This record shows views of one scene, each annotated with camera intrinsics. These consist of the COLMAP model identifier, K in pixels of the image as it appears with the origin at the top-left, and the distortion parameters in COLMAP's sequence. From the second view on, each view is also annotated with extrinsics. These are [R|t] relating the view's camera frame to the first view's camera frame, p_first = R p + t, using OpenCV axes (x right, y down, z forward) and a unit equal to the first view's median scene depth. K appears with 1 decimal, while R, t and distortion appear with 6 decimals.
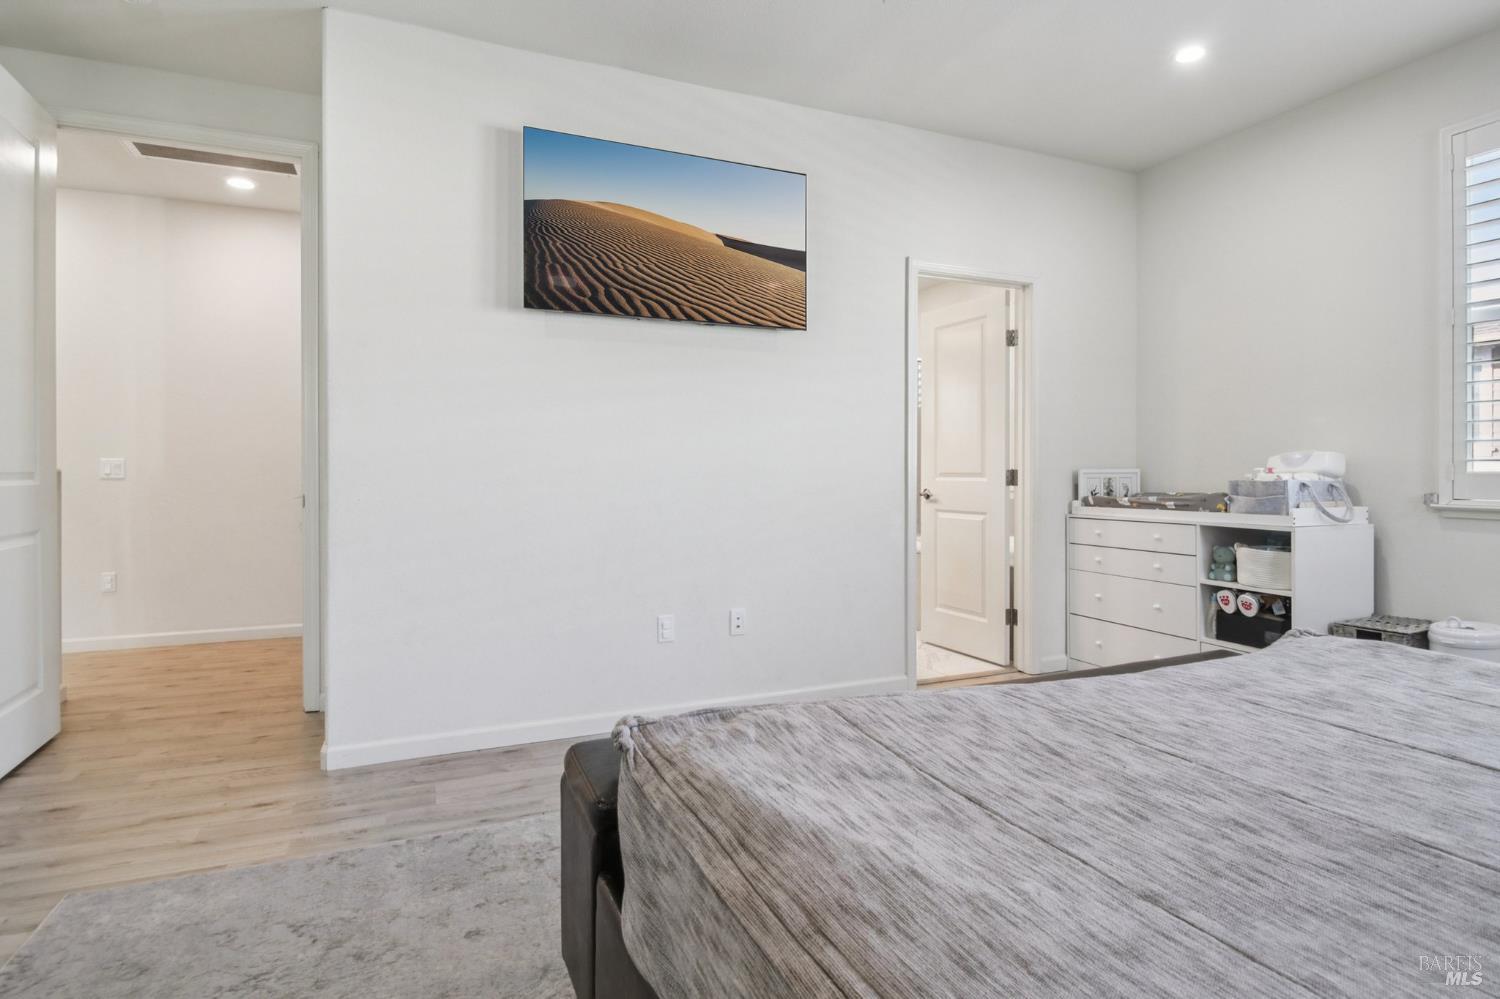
lens RADIAL K [[759.6, 0, 744.8], [0, 759.6, 466.1], [0, 0, 1]] dist [-0.004964, -0.001388]
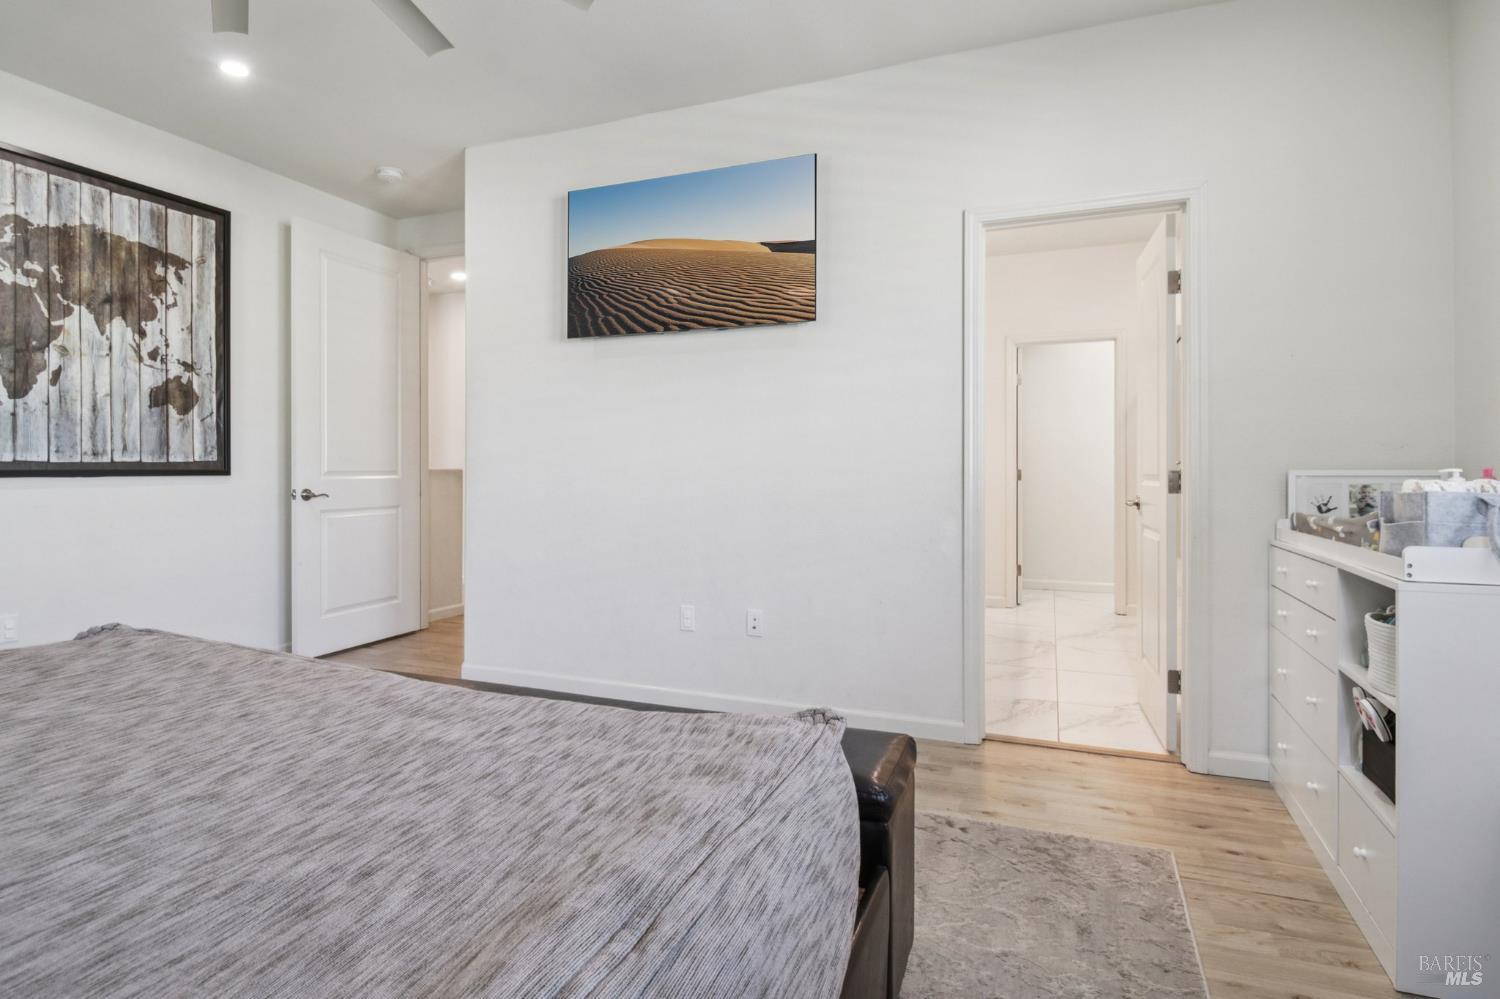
lens RADIAL K [[759.6, 0, 744.8], [0, 759.6, 466.1], [0, 0, 1]] dist [-0.004964, -0.001388]
pose [[0.714414, -0.001820, -0.699721, 0.723253], [0.001372, 0.999998, -0.001201, 0.000649], [0.699722, -0.000102, 0.714415, 0.295160]]
